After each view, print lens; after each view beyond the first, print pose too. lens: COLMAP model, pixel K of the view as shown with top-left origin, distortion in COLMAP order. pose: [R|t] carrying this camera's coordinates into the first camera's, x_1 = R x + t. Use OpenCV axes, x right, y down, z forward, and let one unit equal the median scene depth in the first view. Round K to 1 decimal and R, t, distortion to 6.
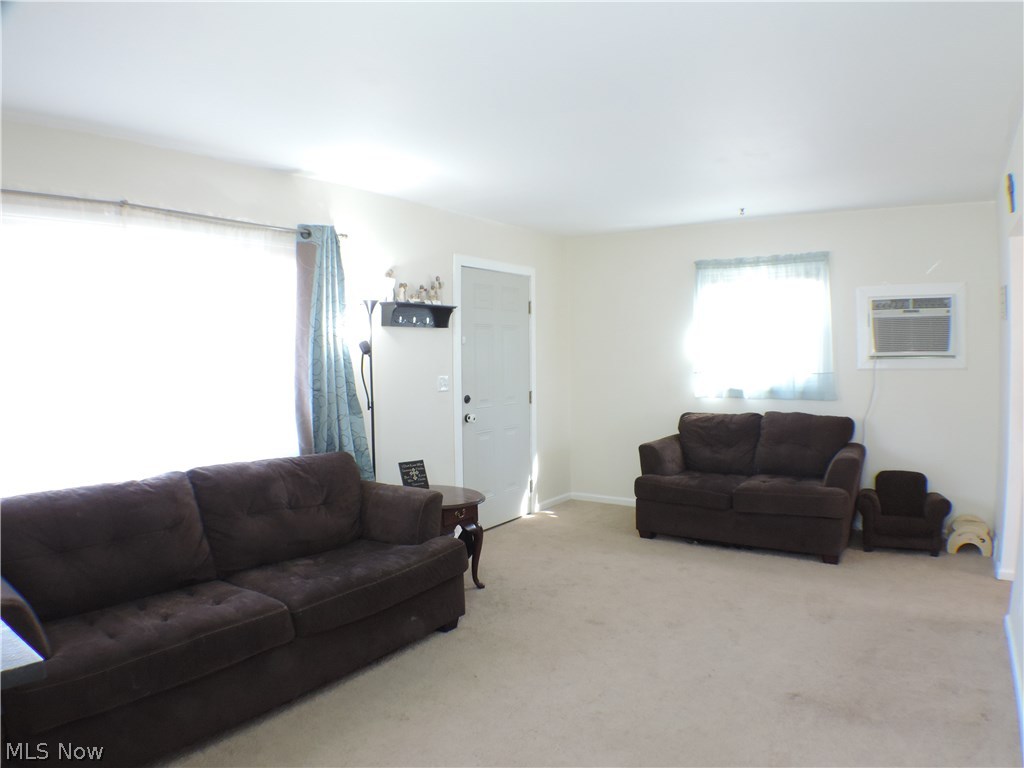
lens RADIAL K [[670.1, 0, 516.8], [0, 670.1, 389.6], [0, 0, 1]] dist [-0.167526, 0.031144]
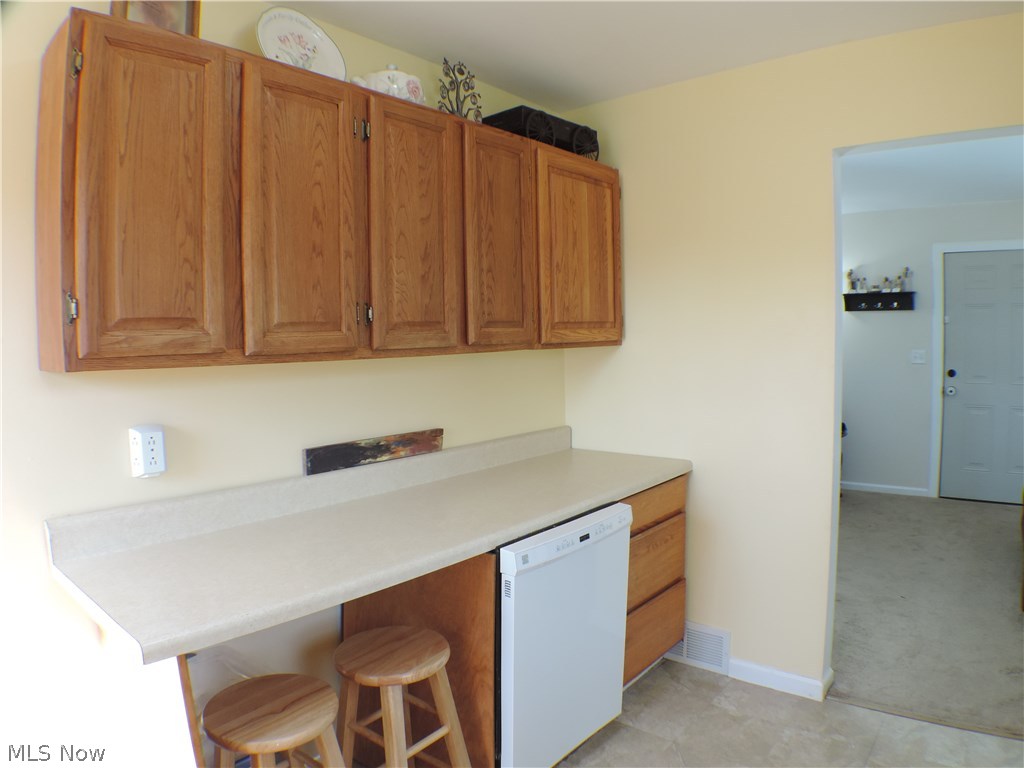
lens RADIAL K [[670.1, 0, 516.8], [0, 670.1, 389.6], [0, 0, 1]] dist [-0.167526, 0.031144]
pose [[-0.112336, 0.091298, -0.989467, 1.206889], [-0.032182, 0.994913, 0.095455, -0.039504], [0.993149, 0.042566, -0.108827, 0.476523]]
